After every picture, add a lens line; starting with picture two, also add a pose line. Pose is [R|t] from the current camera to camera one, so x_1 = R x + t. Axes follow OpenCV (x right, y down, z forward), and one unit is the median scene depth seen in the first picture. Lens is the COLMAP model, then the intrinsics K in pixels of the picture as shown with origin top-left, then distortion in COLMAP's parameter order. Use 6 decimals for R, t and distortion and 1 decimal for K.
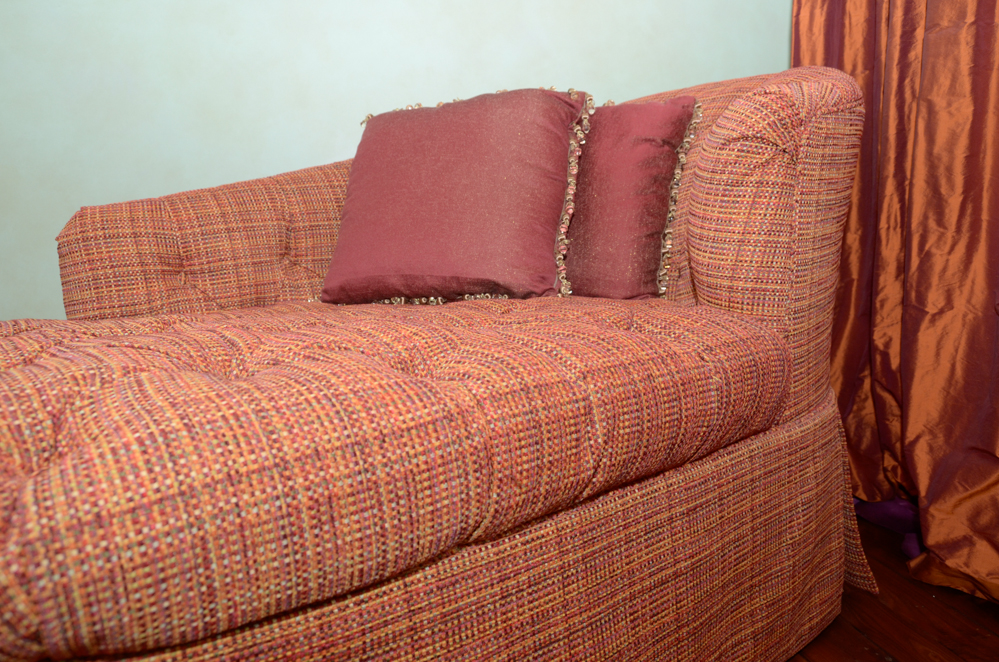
lens RADIAL K [[736.1, 0, 499.5], [0, 736.1, 331.0], [0, 0, 1]] dist [-0.133152, 0.133981]
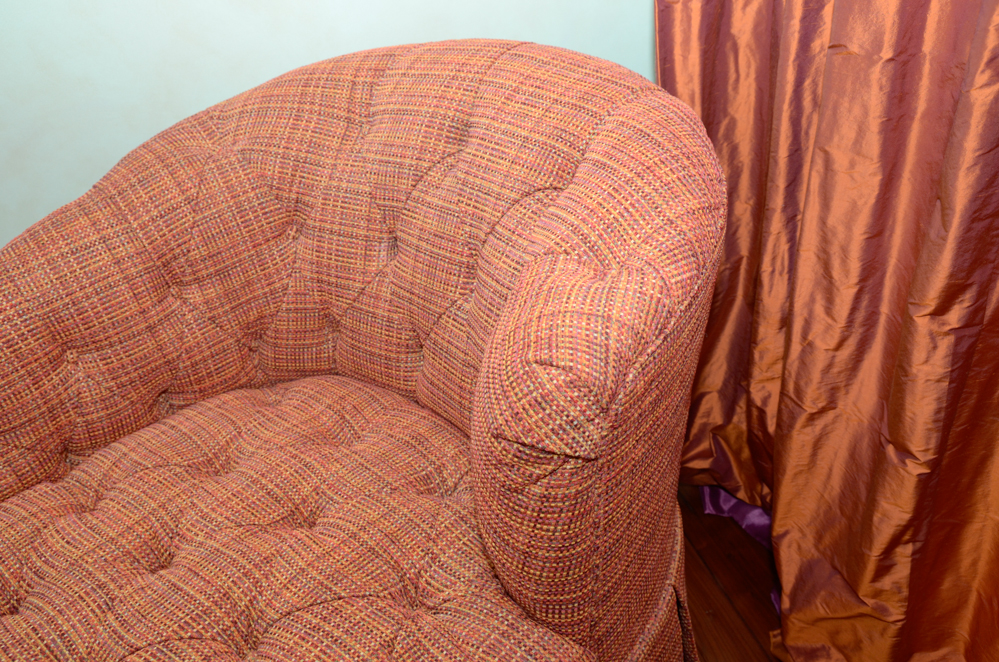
lens RADIAL K [[895.2, 0, 499.5], [0, 895.2, 331.0], [0, 0, 1]] dist [-0.076956, 0.151439]
pose [[0.987790, -0.133889, 0.079652, 0.200815], [0.086461, 0.896450, 0.434628, -0.568789], [-0.129596, -0.422434, 0.897081, 0.200953]]
